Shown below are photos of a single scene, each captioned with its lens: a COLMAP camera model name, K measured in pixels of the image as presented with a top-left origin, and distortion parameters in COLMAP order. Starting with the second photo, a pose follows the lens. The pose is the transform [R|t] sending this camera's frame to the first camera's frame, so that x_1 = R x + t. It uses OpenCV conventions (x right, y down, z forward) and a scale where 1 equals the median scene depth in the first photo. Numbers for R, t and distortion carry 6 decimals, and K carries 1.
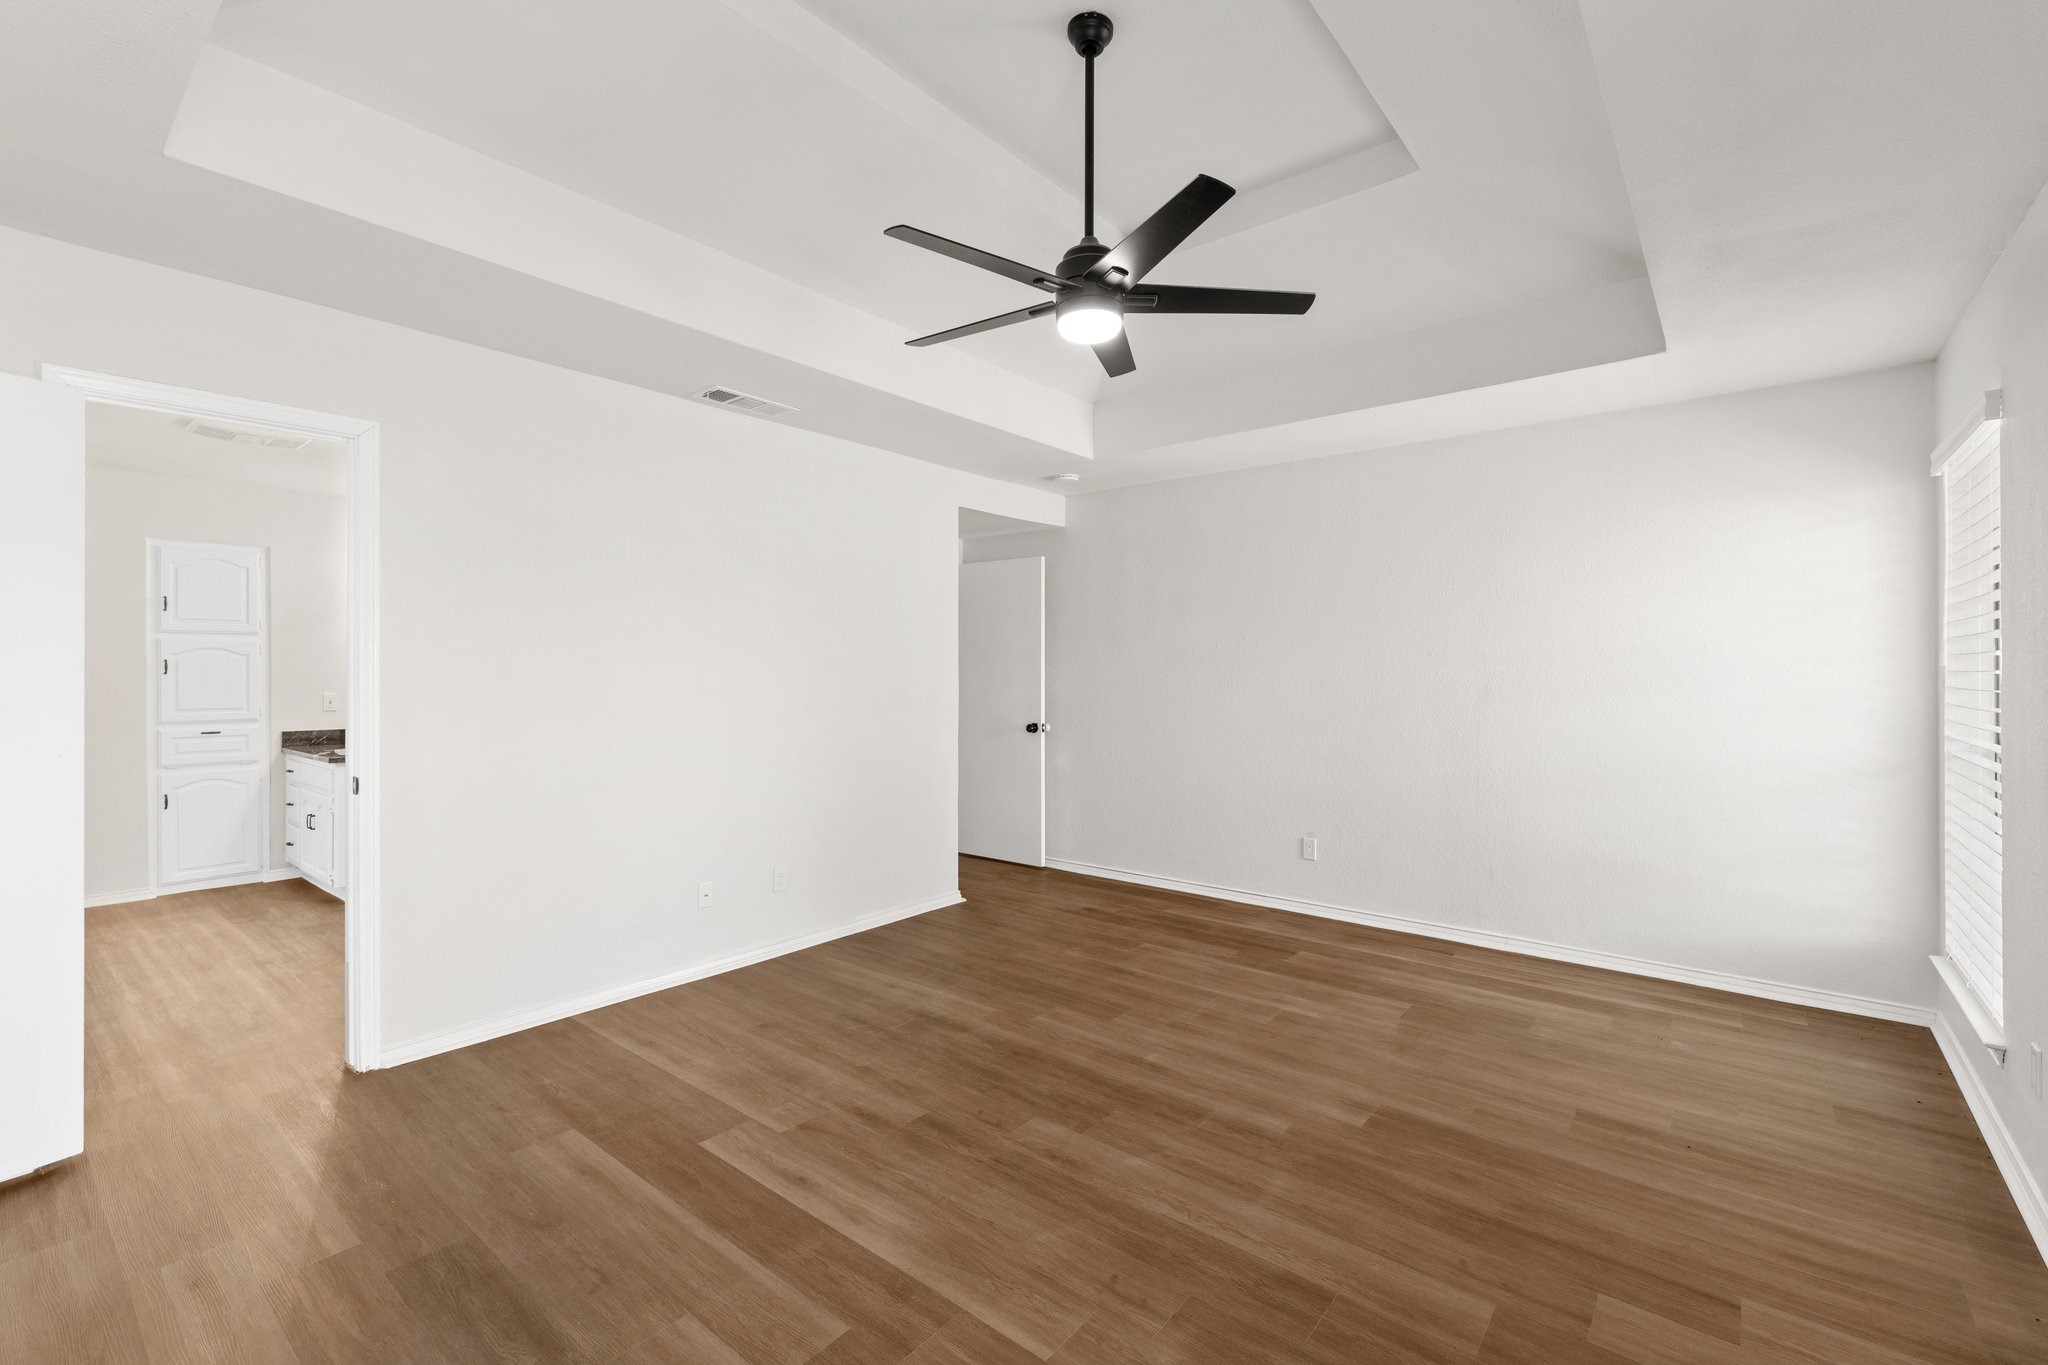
lens RADIAL K [[887.2, 0, 1033.1], [0, 887.2, 660.5], [0, 0, 1]] dist [0.000404, -0.000228]
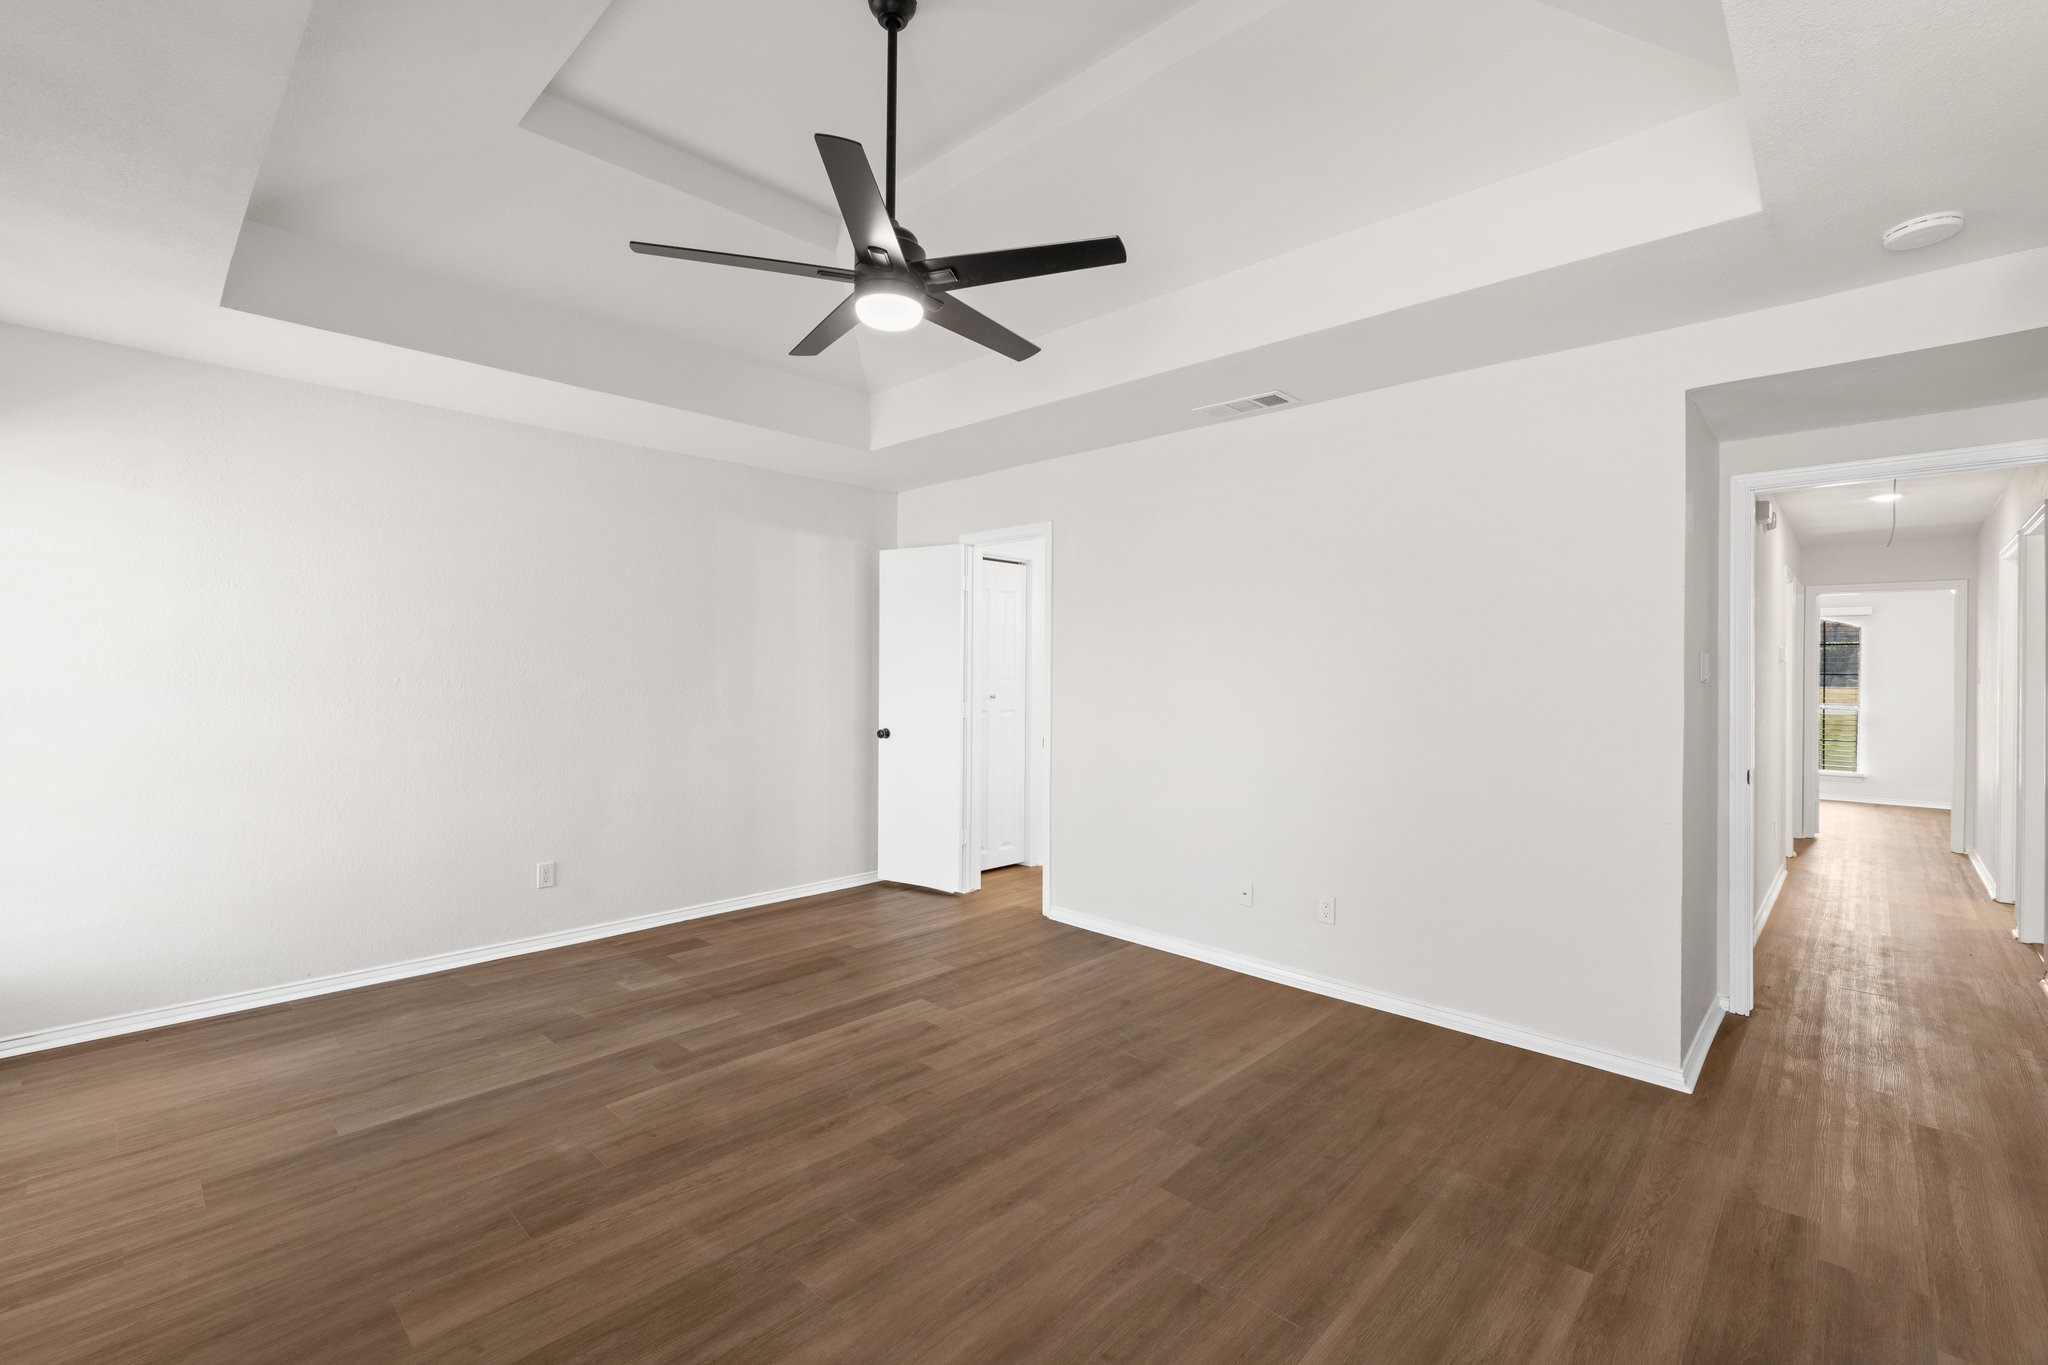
lens RADIAL K [[887.2, 0, 1033.1], [0, 887.2, 660.5], [0, 0, 1]] dist [0.000404, -0.000228]
pose [[-0.078251, -0.012295, -0.996858, 1.000146], [0.000324, 0.999924, -0.012359, 0.008640], [0.996934, -0.001290, -0.078242, 1.221021]]
